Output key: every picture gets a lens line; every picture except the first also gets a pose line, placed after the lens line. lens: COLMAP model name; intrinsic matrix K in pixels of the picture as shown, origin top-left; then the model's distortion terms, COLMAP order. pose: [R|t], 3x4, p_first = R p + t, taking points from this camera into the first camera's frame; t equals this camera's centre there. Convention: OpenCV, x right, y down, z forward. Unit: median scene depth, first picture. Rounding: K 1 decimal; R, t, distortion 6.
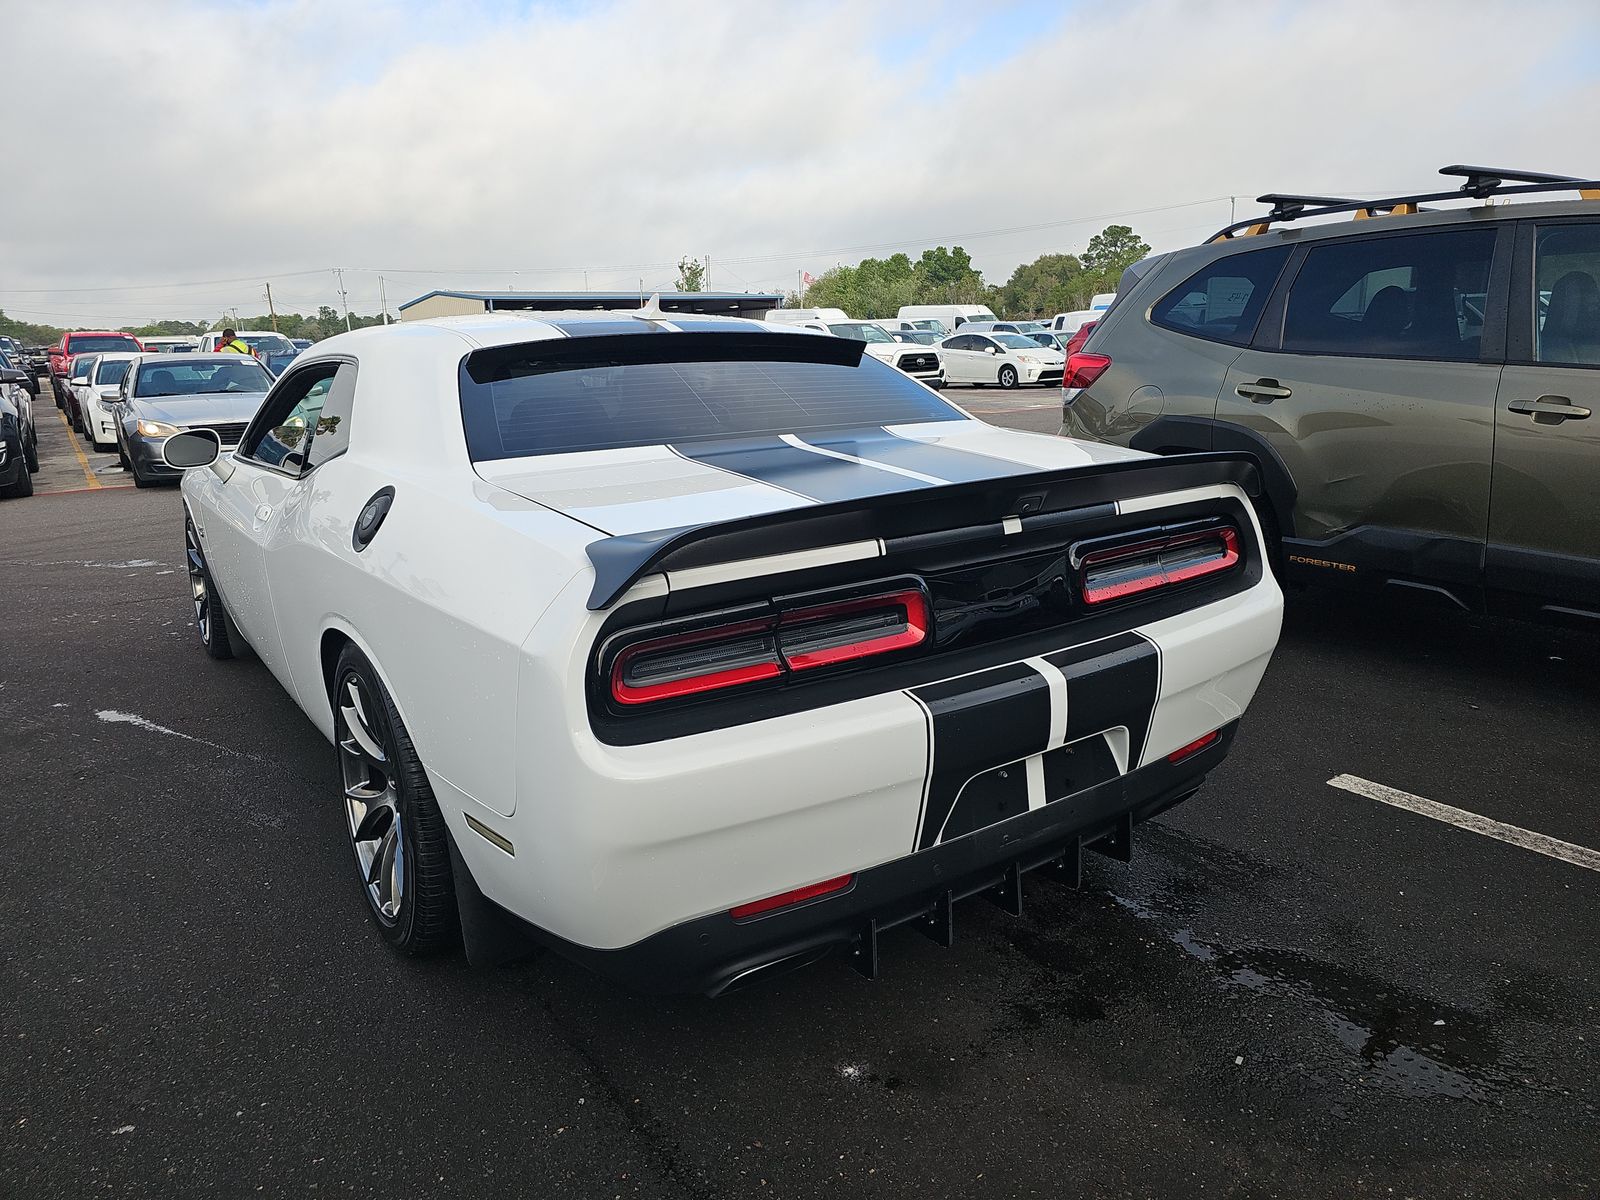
lens RADIAL K [[1066.4, 0, 792.8], [0, 1066.4, 598.3], [0, 0, 1]] dist [0.053696, -0.054394]
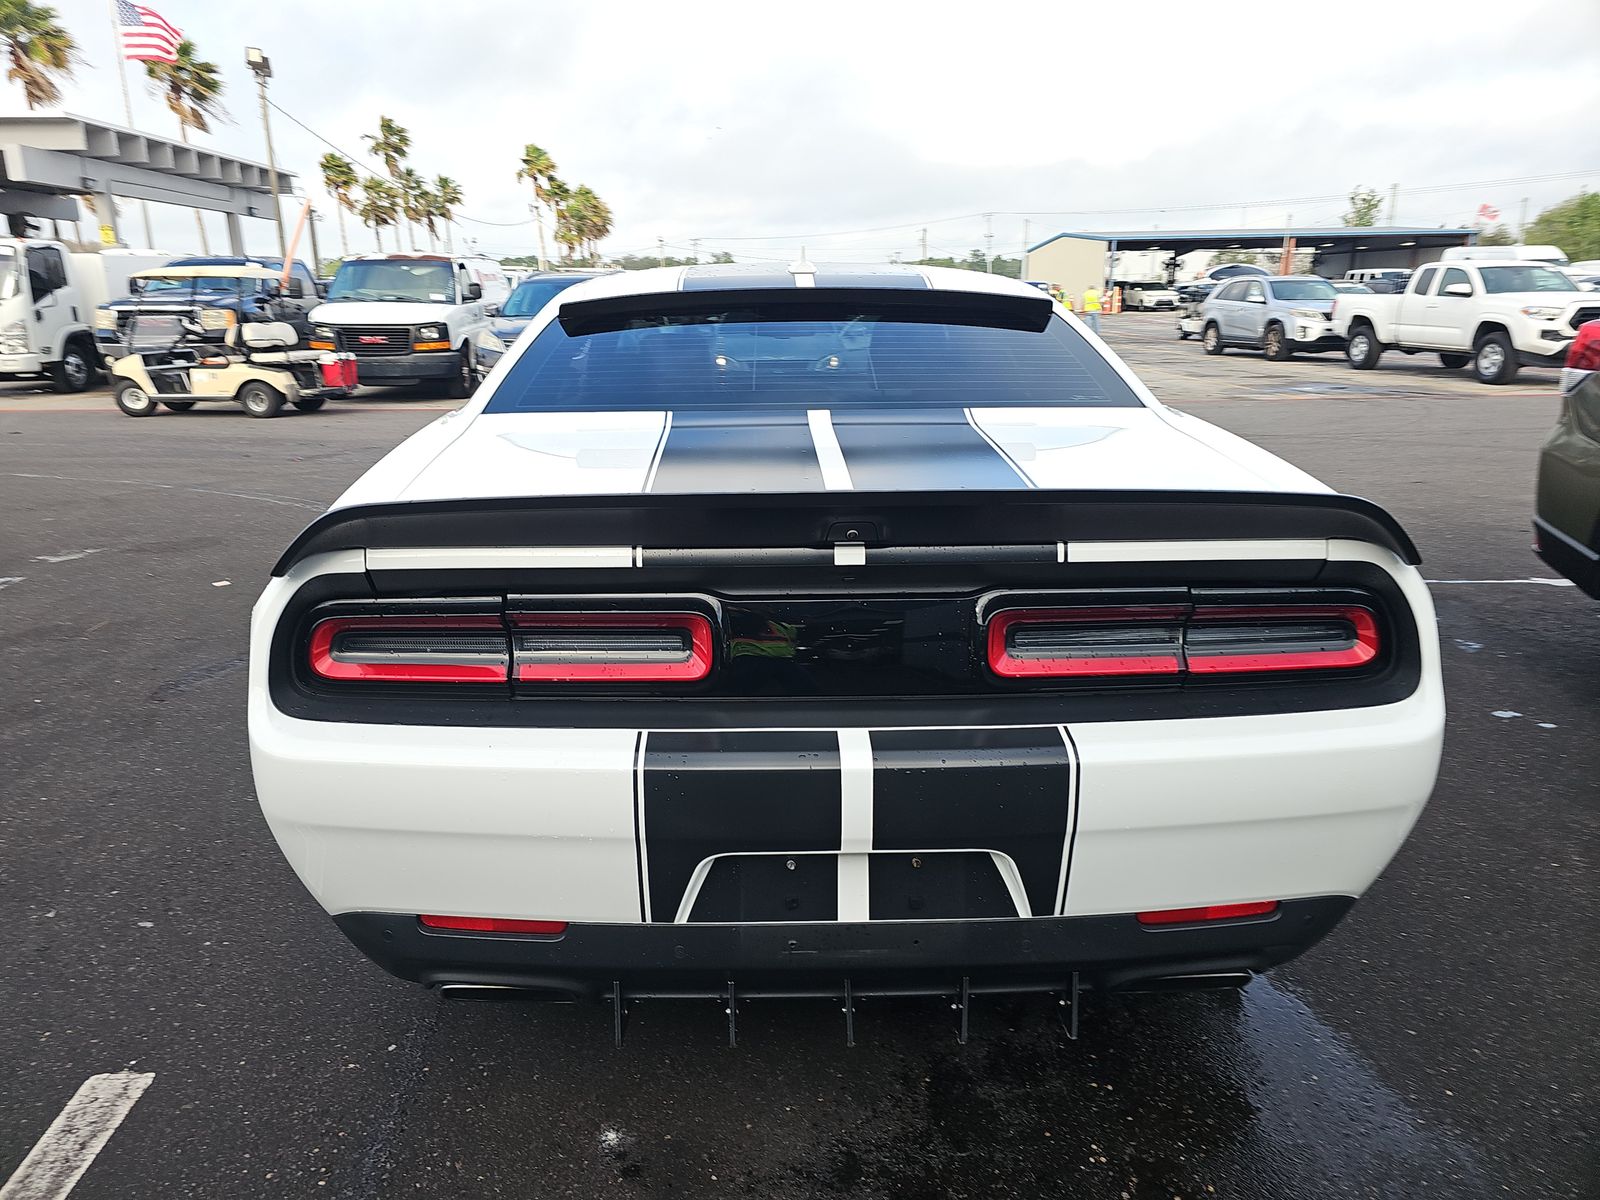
lens RADIAL K [[1061.2, 0, 802.3], [0, 1061.2, 579.3], [0, 0, 1]] dist [0.062603, -0.053856]
pose [[0.827469, 0.164357, -0.536919, 0.549269], [-0.144853, 0.986320, 0.078684, -0.098680], [0.542506, 0.012666, 0.839957, 0.316750]]
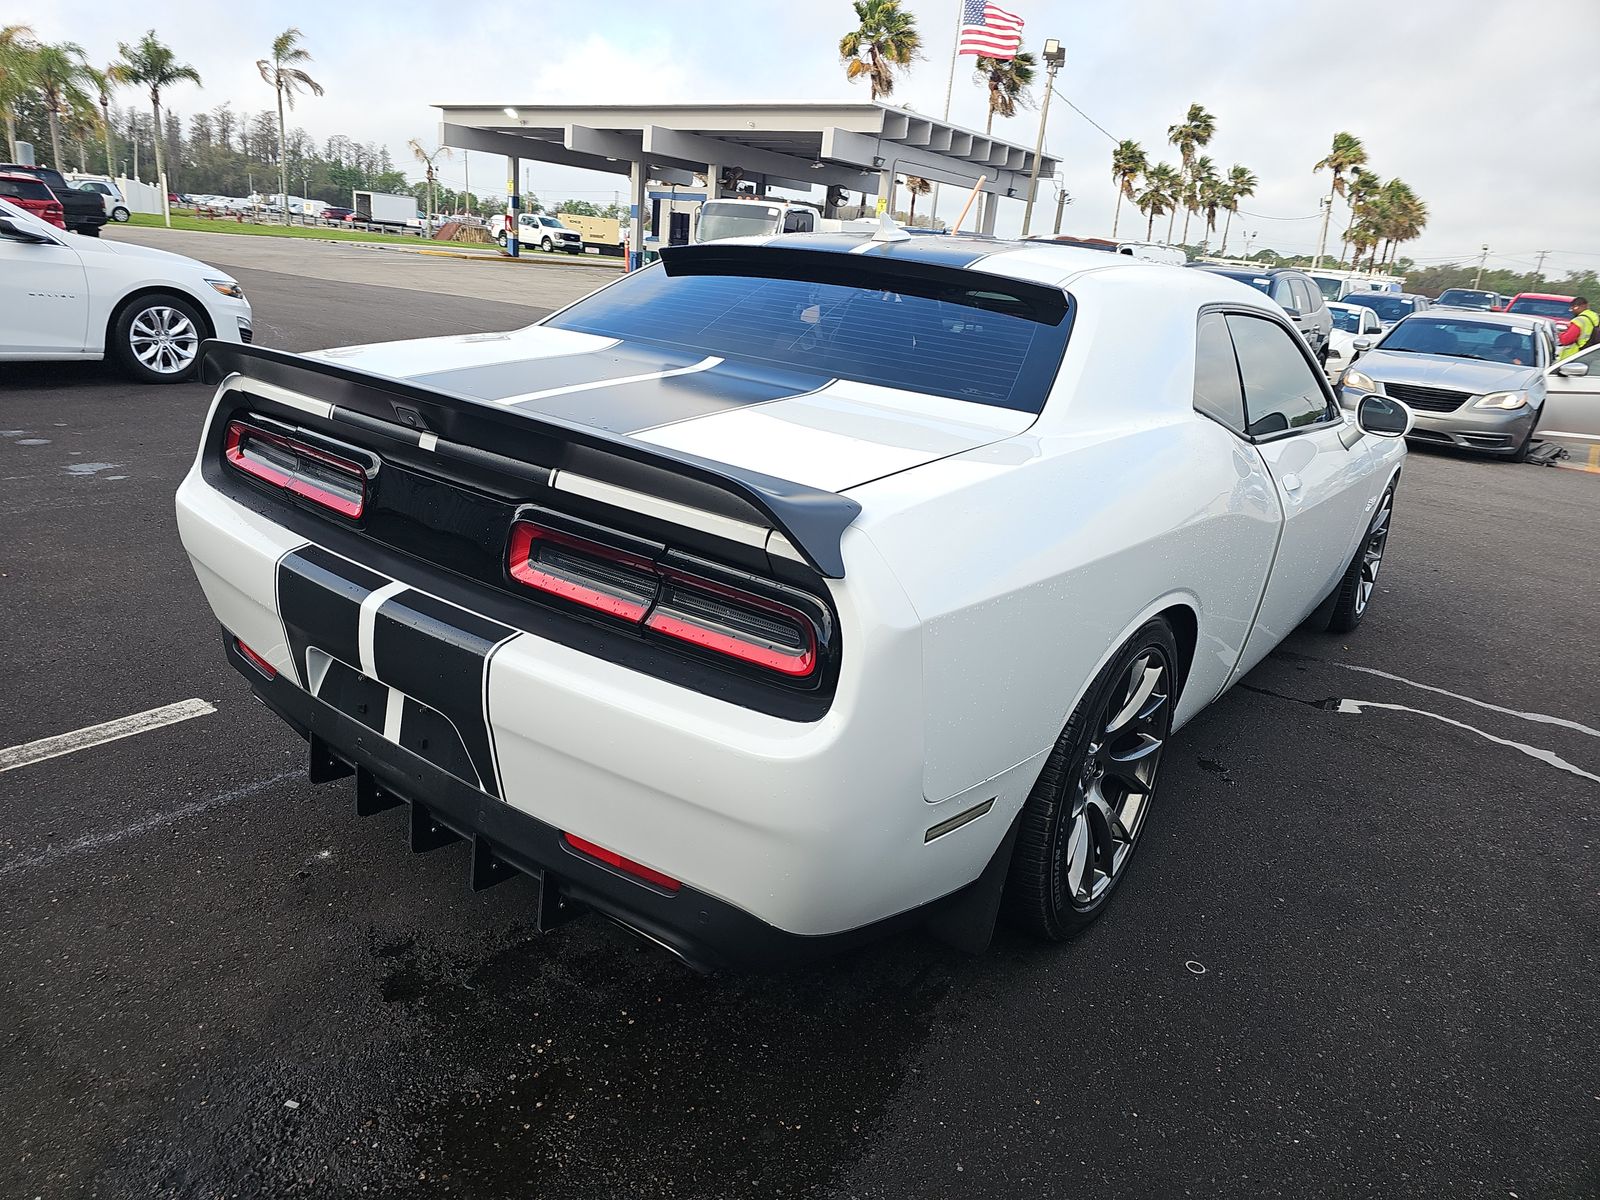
lens RADIAL K [[1066.4, 0, 792.8], [0, 1066.4, 598.3], [0, 0, 1]] dist [0.053696, -0.054394]
pose [[0.283544, 0.344121, -0.895088, 1.081823], [-0.316712, 0.914625, 0.251304, -0.255500], [0.905150, 0.212229, 0.368324, 0.909830]]
